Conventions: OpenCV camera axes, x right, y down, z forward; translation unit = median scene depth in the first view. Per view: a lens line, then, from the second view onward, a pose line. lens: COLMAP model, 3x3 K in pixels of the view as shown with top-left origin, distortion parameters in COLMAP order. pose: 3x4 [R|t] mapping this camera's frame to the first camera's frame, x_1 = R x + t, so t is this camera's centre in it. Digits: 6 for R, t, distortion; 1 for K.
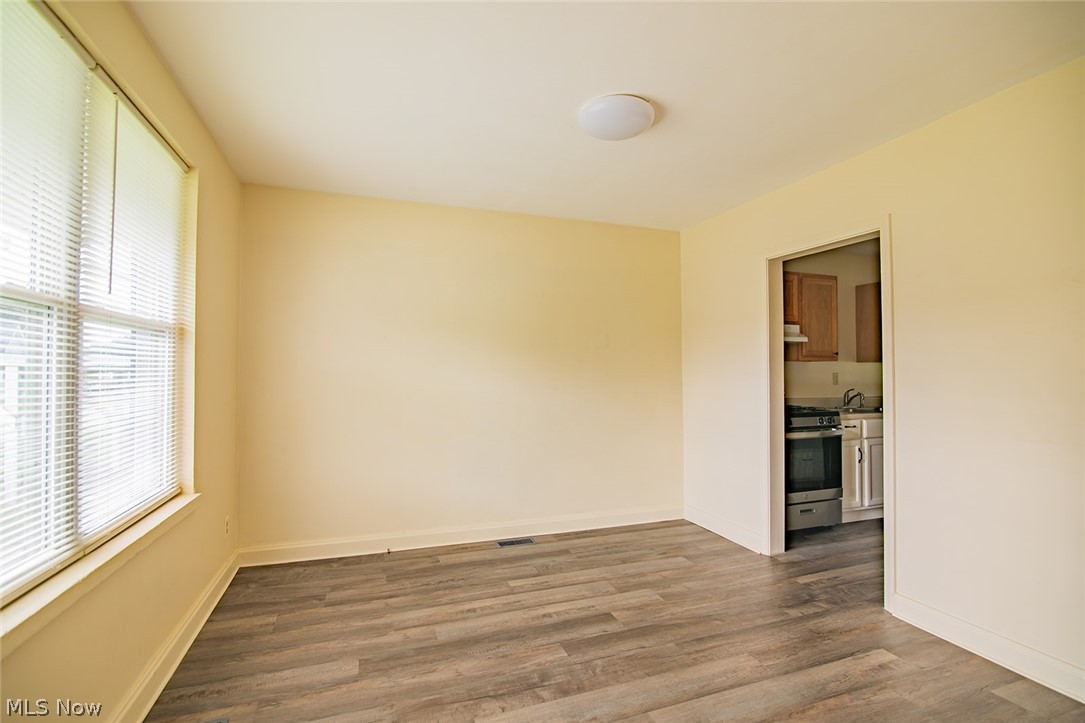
lens RADIAL K [[506.3, 0, 543.3], [0, 506.3, 362.2], [0, 0, 1]] dist [-0.023742, 0.002526]
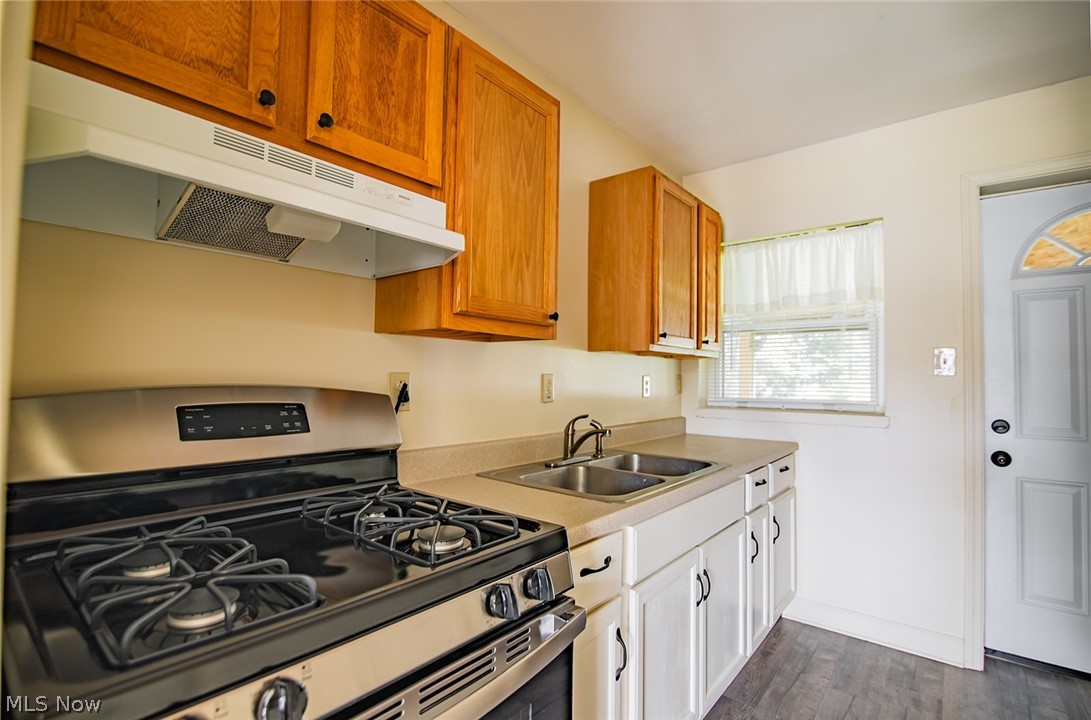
lens RADIAL K [[509.1, 0, 540.9], [0, 509.1, 360.4], [0, 0, 1]] dist [-0.023742, 0.002526]
pose [[0.858827, 0.030849, 0.511336, 0.402152], [-0.026460, 0.999524, -0.015859, 0.018110], [-0.511582, 0.000090, 0.859235, 0.710391]]
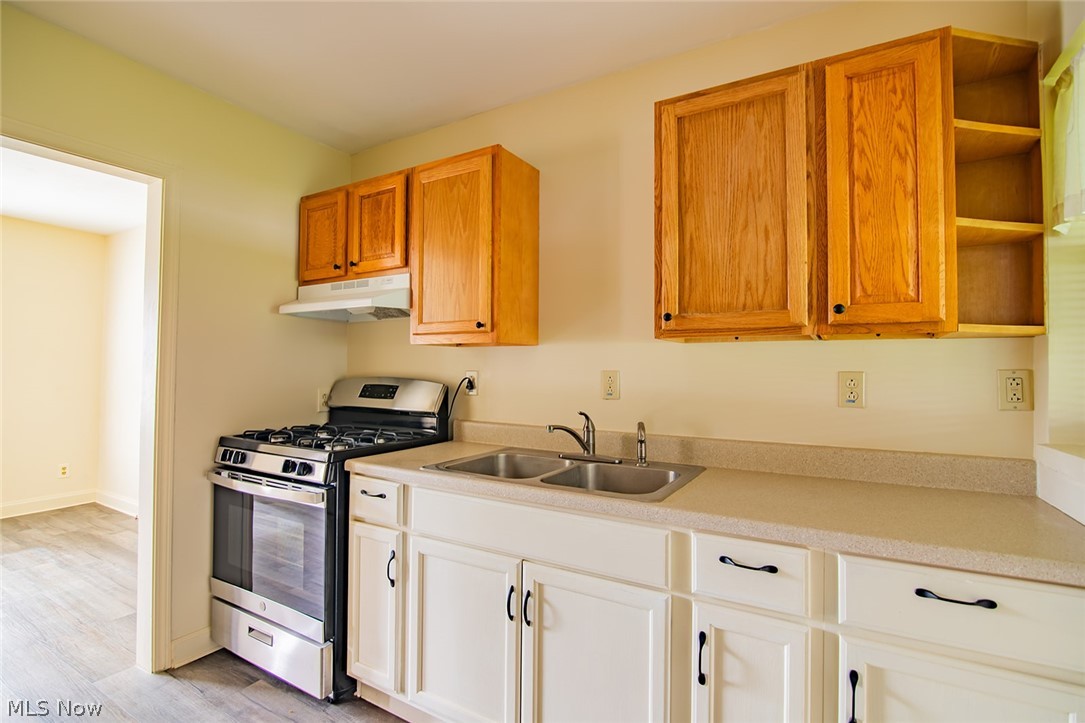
lens RADIAL K [[506.3, 0, 543.2], [0, 506.3, 360.9], [0, 0, 1]] dist [-0.023742, 0.002526]
pose [[0.647564, -0.010131, -0.761943, 0.953328], [0.010482, 0.999935, -0.004387, 0.016434], [0.761939, -0.005146, 0.647629, 0.761210]]
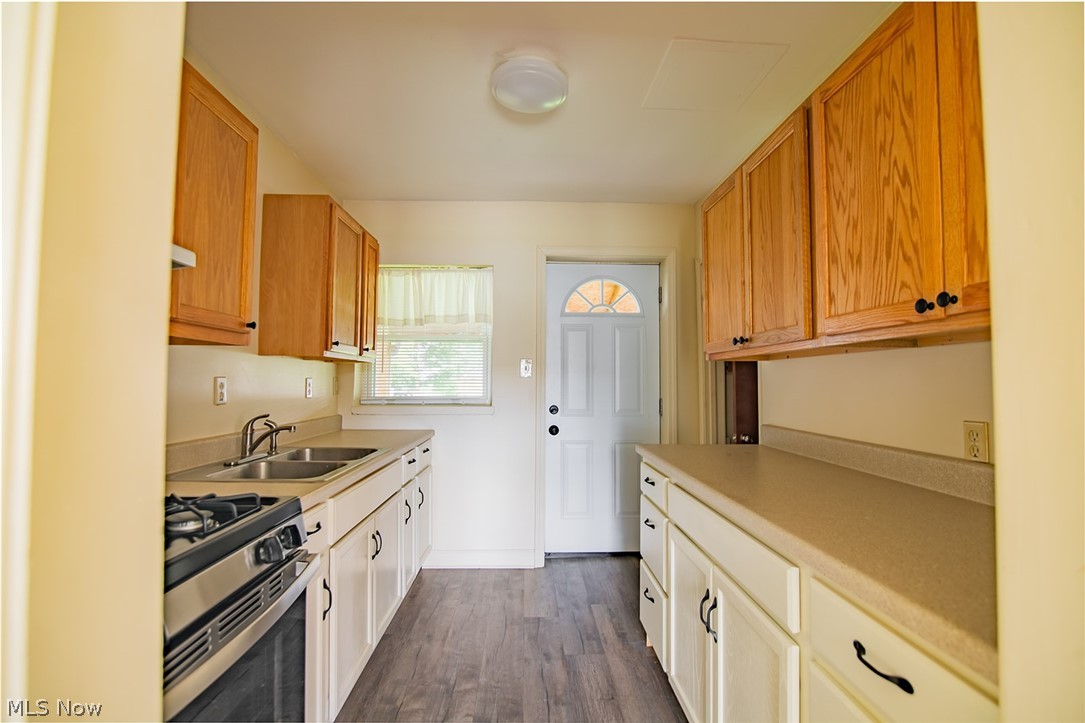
lens RADIAL K [[506.3, 0, 537.5], [0, 506.3, 360.4], [0, 0, 1]] dist [-0.023742, 0.002526]
pose [[0.317468, 0.045253, 0.947189, 0.298470], [-0.026392, 0.998895, -0.038878, 0.018008], [-0.947902, -0.012656, 0.318312, 0.679291]]
